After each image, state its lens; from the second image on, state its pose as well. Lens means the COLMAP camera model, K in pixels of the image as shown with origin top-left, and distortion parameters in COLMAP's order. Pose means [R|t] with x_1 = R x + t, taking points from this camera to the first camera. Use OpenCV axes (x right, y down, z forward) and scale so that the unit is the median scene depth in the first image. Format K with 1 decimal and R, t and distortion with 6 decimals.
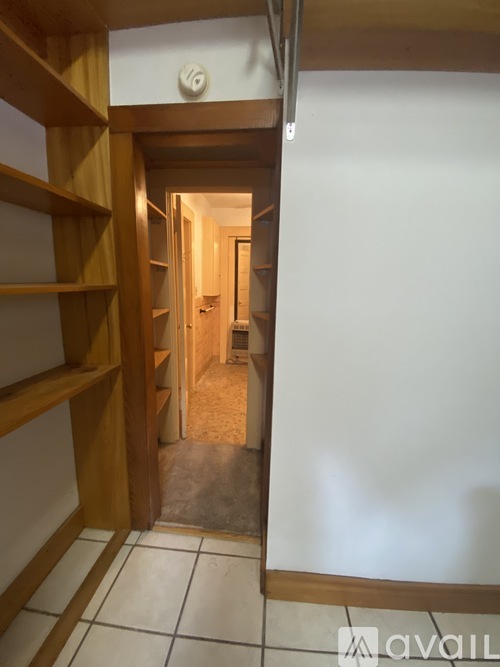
lens RADIAL K [[269.8, 0, 250.0], [0, 269.8, 333.5], [0, 0, 1]] dist [0.000241, 0.000023]
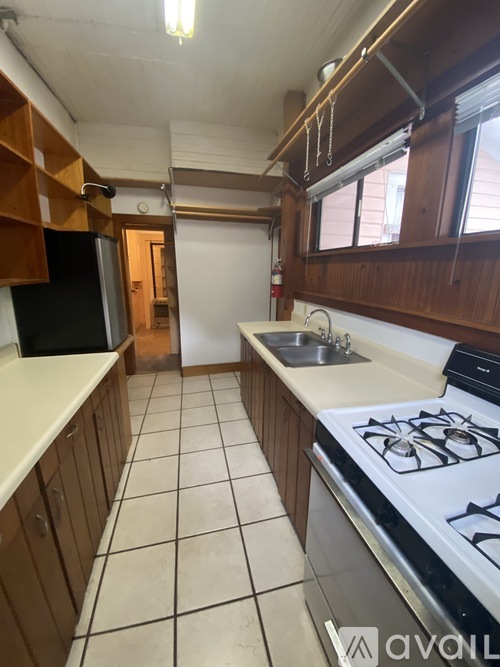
lens RADIAL K [[256.6, 0, 250.0], [0, 256.6, 333.5], [0, 0, 1]] dist [-0.000044, -0.000007]
pose [[0.944876, -0.088459, 0.315252, -0.035456], [0.071021, 0.995262, 0.066402, 0.132098], [-0.319632, -0.040352, 0.946682, -0.758535]]
